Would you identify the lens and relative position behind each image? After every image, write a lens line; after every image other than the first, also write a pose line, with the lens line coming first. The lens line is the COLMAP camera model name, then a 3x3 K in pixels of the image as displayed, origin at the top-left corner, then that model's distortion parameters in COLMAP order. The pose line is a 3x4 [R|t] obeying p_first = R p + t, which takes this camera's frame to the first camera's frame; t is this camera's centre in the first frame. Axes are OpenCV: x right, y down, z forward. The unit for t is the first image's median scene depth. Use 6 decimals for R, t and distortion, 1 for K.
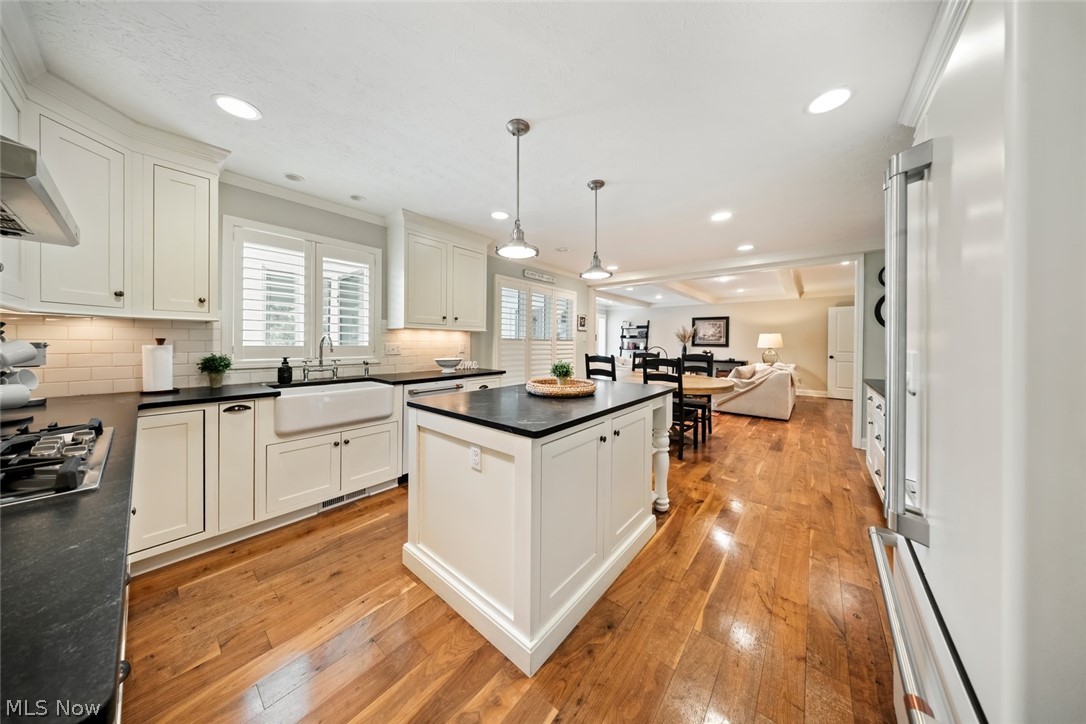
lens RADIAL K [[322.5, 0, 540.1], [0, 322.5, 347.6], [0, 0, 1]] dist [-0.000284, -0.000978]
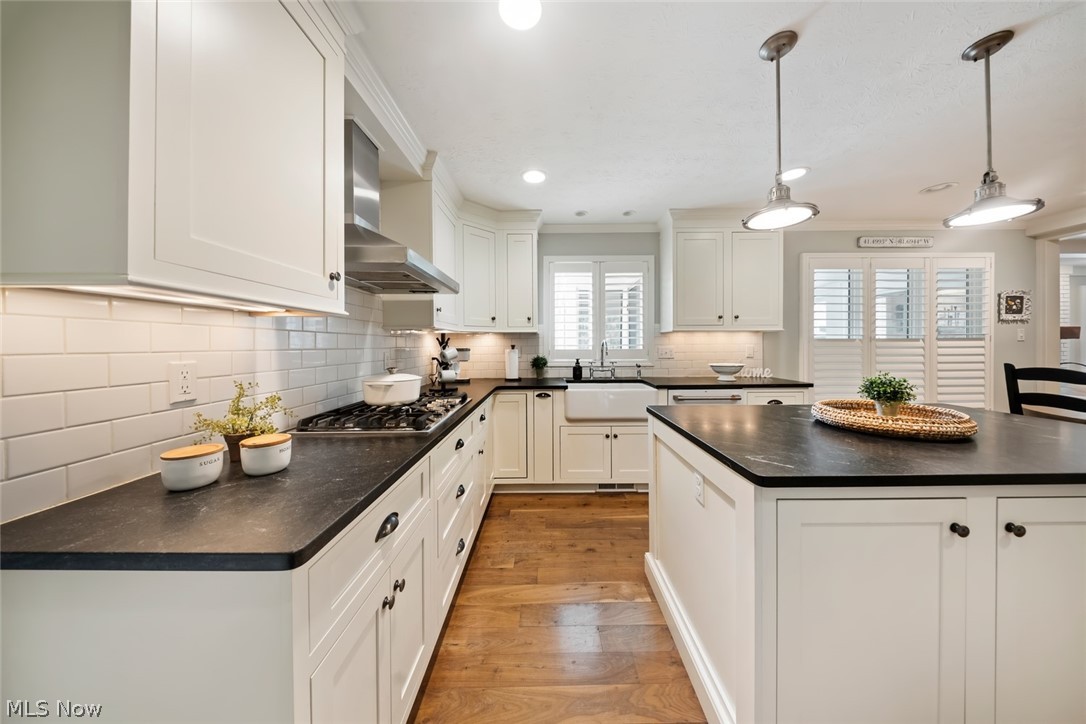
lens RADIAL K [[322.5, 0, 523.8], [0, 322.5, 349.4], [0, 0, 1]] dist [-0.000284, -0.000978]
pose [[0.640549, -0.002282, -0.767914, 0.032509], [-0.001636, 0.999989, -0.004337, -0.000509], [0.767915, 0.004034, 0.640539, 0.030639]]
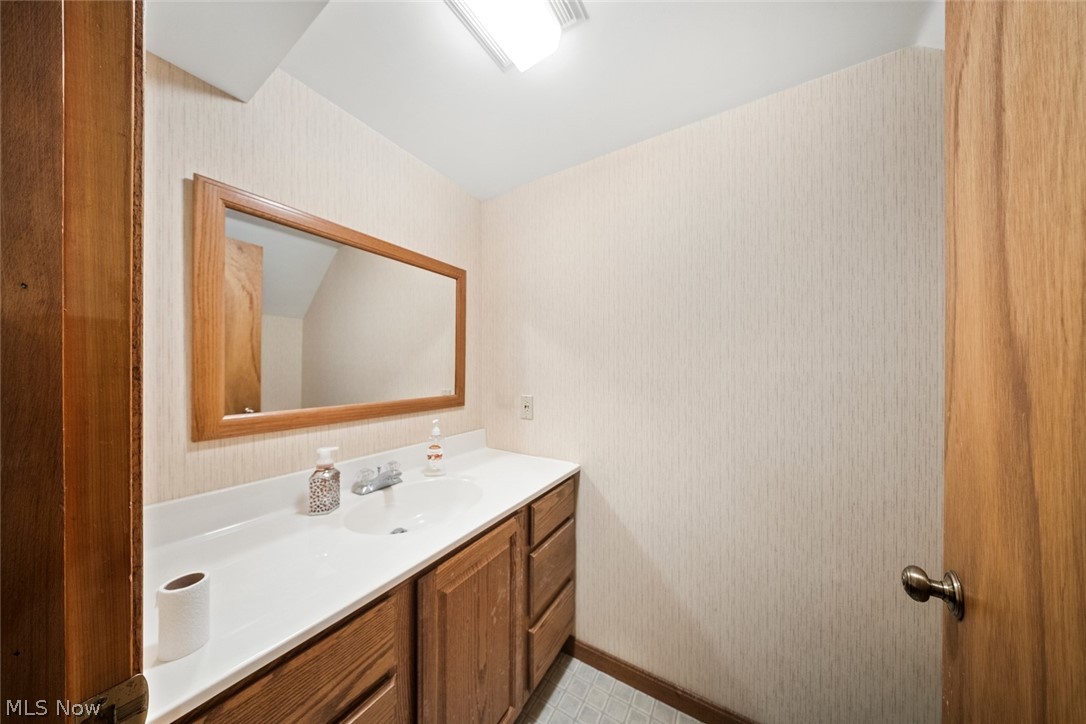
lens RADIAL K [[322.5, 0, 543.4], [0, 322.5, 364.2], [0, 0, 1]] dist [-0.000284, -0.000978]
pose [[-0.151658, -0.007023, 0.988408, 1.064061], [0.014020, 0.999859, 0.009256, -0.100704], [-0.988334, 0.015261, -0.151539, 2.903728]]
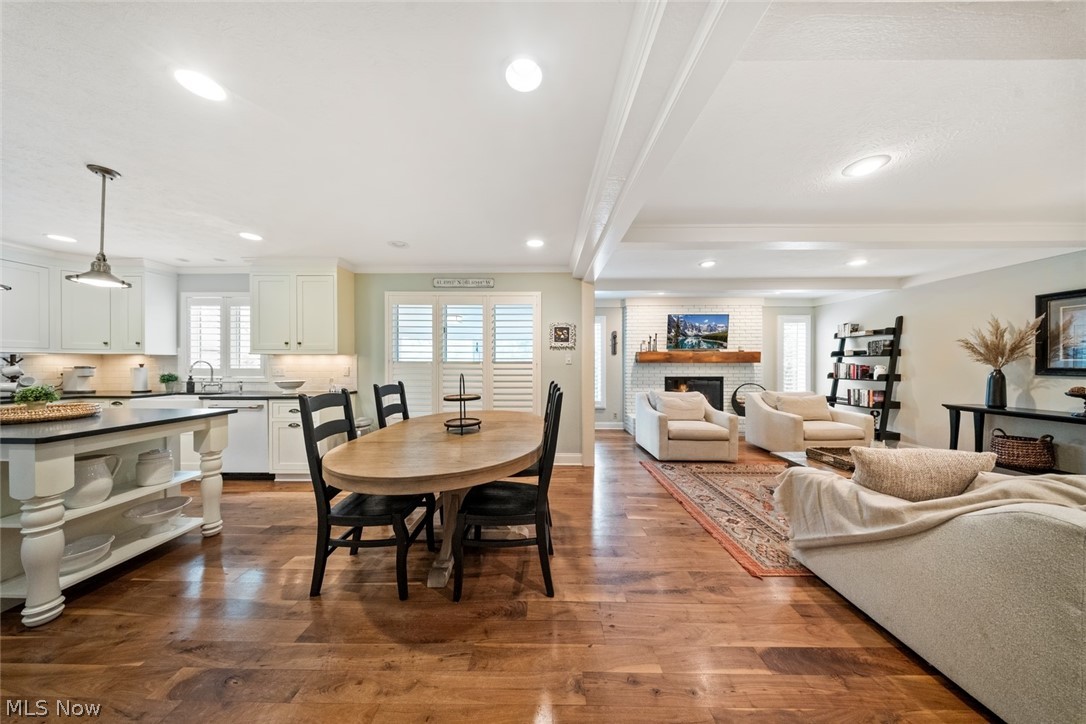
lens RADIAL K [[322.5, 0, 539.6], [0, 322.5, 363.1], [0, 0, 1]] dist [-0.000284, -0.000978]
pose [[0.638016, -0.007635, -0.769985, 1.242361], [-0.010648, 0.999768, -0.018737, -0.016004], [0.769949, 0.020153, 0.637787, 1.105730]]
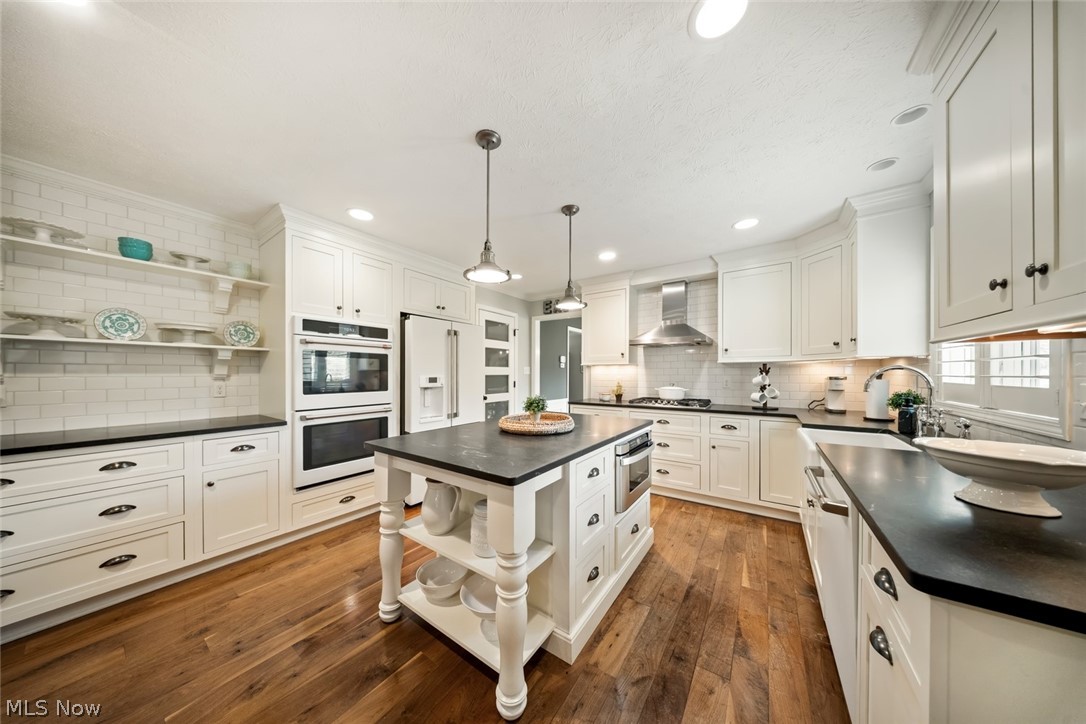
lens RADIAL K [[322.5, 0, 541.4], [0, 322.5, 376.0], [0, 0, 1]] dist [-0.000284, -0.000978]
pose [[-0.994583, -0.006610, -0.103731, 0.105815], [-0.009321, 0.999627, 0.025680, -0.027486], [0.103523, 0.026507, -0.994274, 1.396485]]
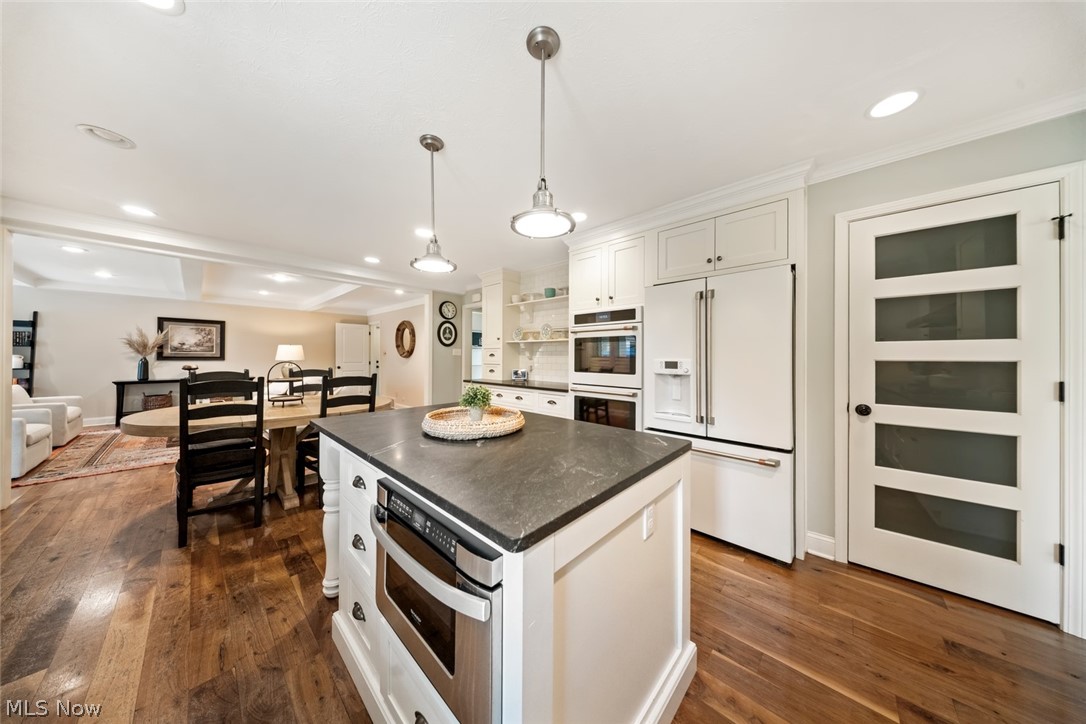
lens RADIAL K [[322.5, 0, 540.4], [0, 322.5, 357.0], [0, 0, 1]] dist [-0.000284, -0.000978]
pose [[0.049476, -0.007617, 0.998746, -0.460282], [0.014451, 0.999872, 0.006909, -0.013607], [-0.998671, 0.014092, 0.049579, 0.594242]]
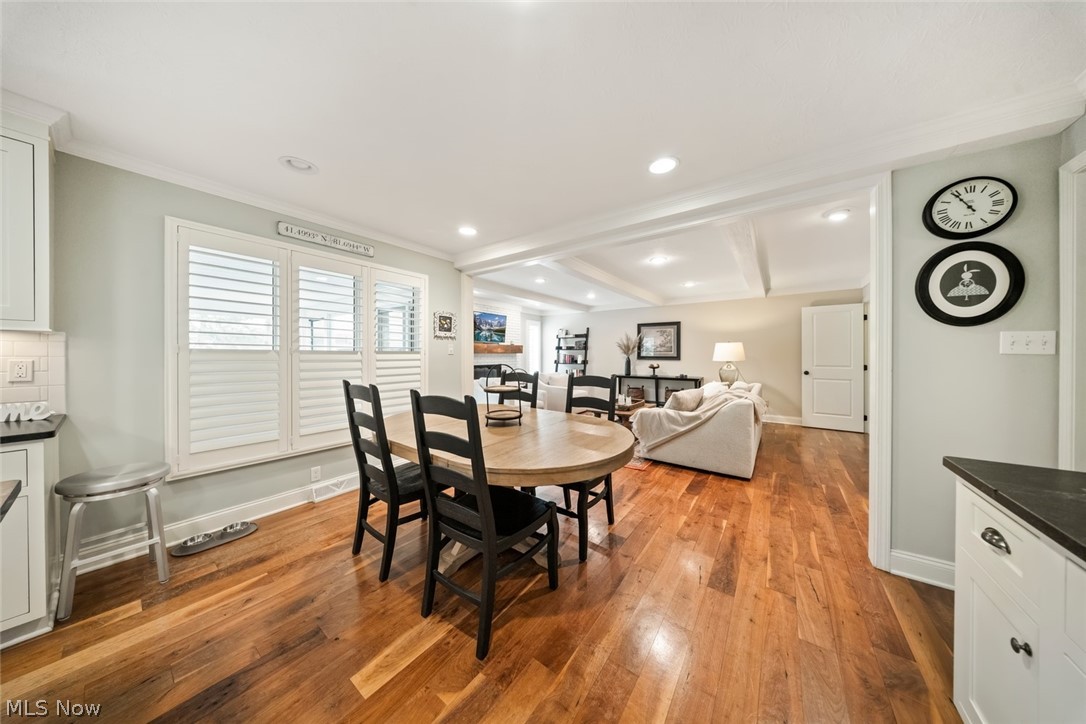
lens RADIAL K [[322.5, 0, 542.1], [0, 322.5, 356.9], [0, 0, 1]] dist [-0.000284, -0.000978]
pose [[0.997408, -0.005556, 0.071735, 0.563810], [0.006290, 0.999930, -0.010001, -0.012237], [-0.071674, 0.010426, 0.997374, 0.702693]]
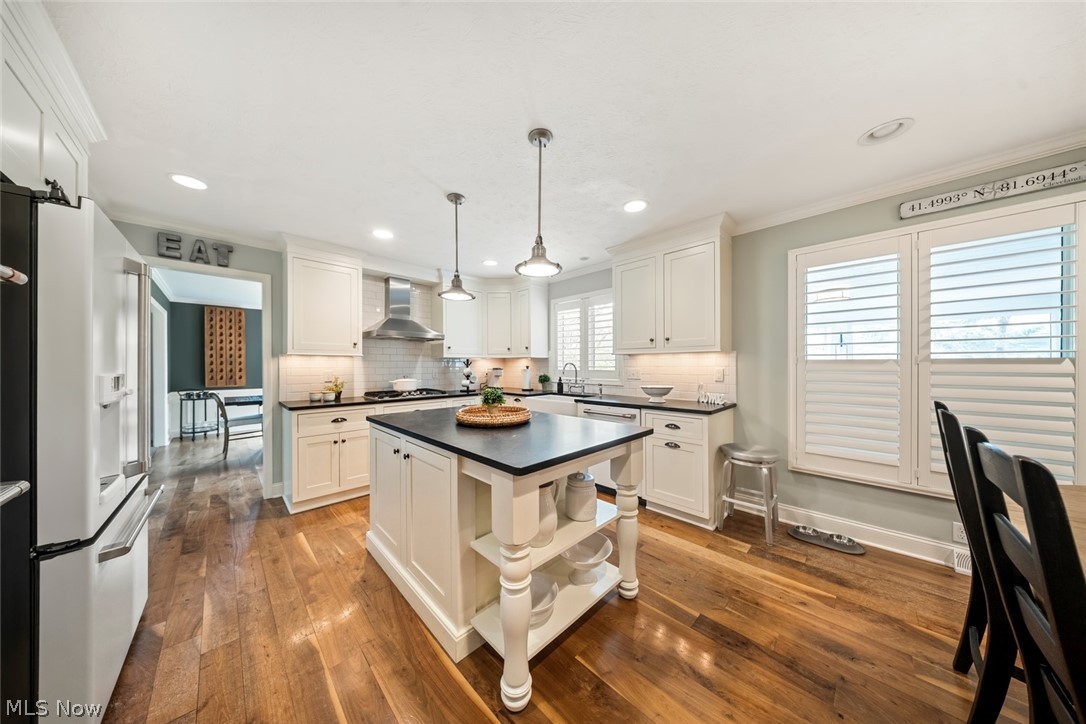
lens RADIAL K [[322.5, 0, 536.6], [0, 322.5, 366.9], [0, 0, 1]] dist [-0.000284, -0.000978]
pose [[-0.091641, -0.003386, -0.995786, 0.711701], [-0.014776, 0.999889, -0.002040, -0.012835], [0.995682, 0.014526, -0.091681, 0.874749]]
